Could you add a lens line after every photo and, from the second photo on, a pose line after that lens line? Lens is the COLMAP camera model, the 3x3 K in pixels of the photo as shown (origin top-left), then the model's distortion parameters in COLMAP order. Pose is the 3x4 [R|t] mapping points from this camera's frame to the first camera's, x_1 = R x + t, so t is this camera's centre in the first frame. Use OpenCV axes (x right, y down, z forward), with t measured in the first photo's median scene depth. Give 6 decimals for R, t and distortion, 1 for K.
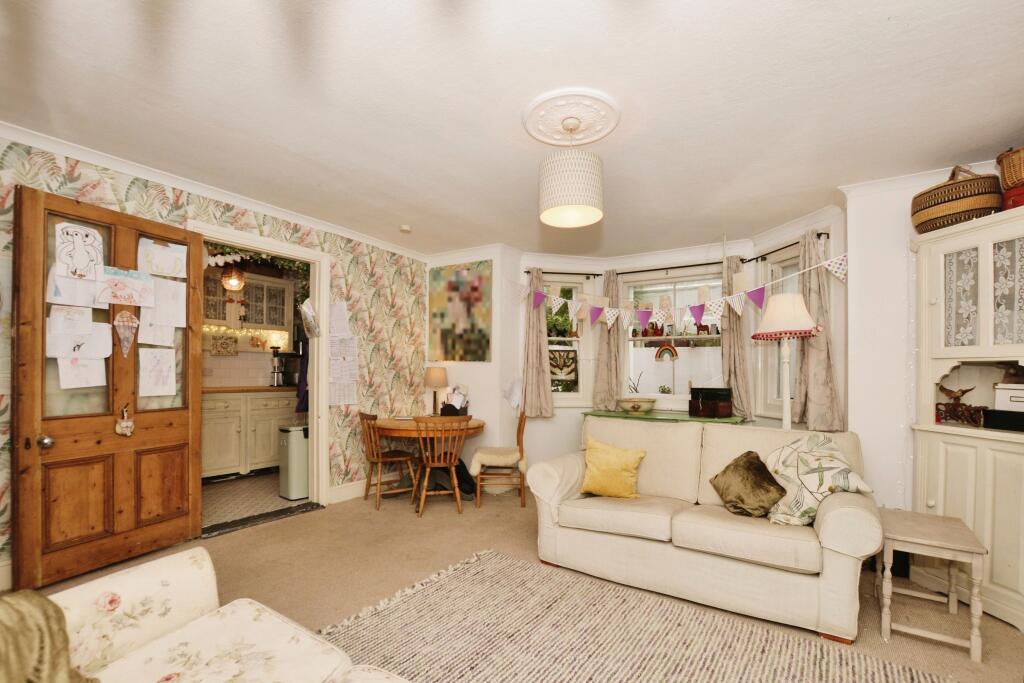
lens RADIAL K [[478.6, 0, 510.9], [0, 478.6, 383.6], [0, 0, 1]] dist [-0.001013, 0.000009]
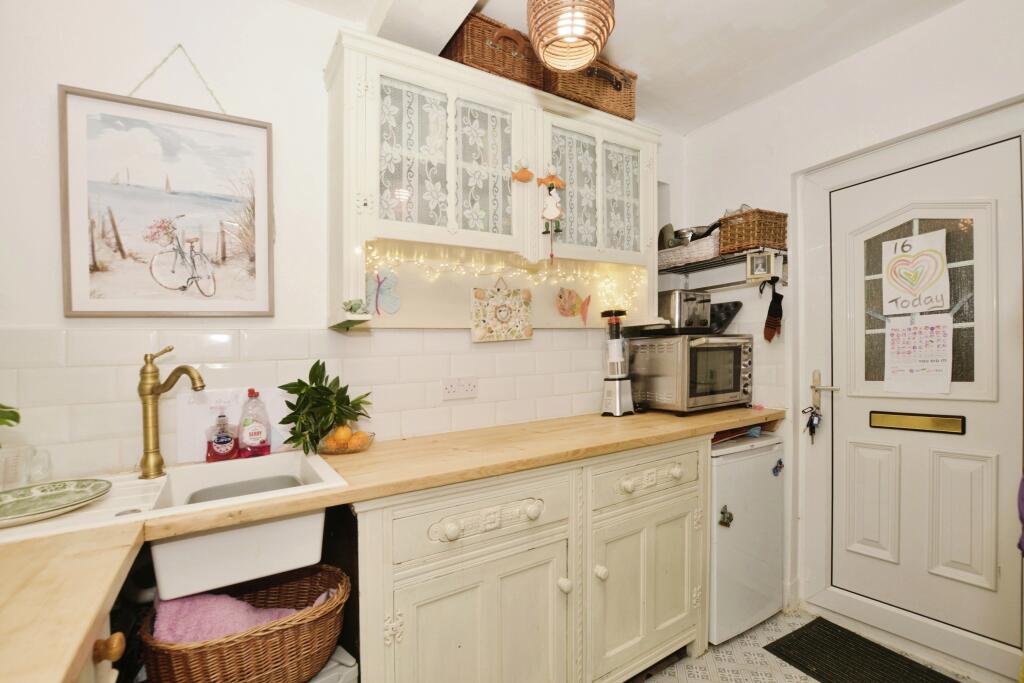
lens RADIAL K [[457.5, 0, 514.0], [0, 457.5, 361.4], [0, 0, 1]] dist [-0.017992, 0.000223]
pose [[0.915801, -0.020512, -0.401109, -0.442257], [0.024632, 0.999683, 0.005119, -0.042689], [0.400877, -0.014568, 0.916016, 0.666536]]
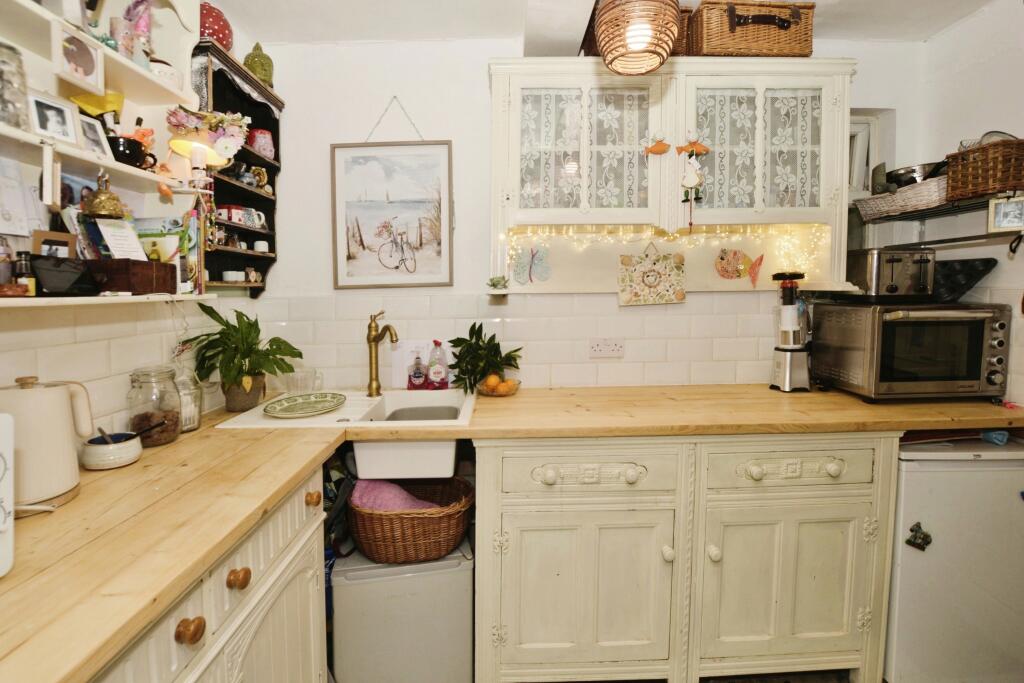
lens RADIAL K [[465.2, 0, 514.3], [0, 465.2, 302.7], [0, 0, 1]] dist [-0.013975, -0.000008]
pose [[0.576213, 0.023005, -0.816976, -0.353414], [-0.000718, 0.999618, 0.027642, -0.068513], [0.817299, -0.015342, 0.576009, 0.686221]]
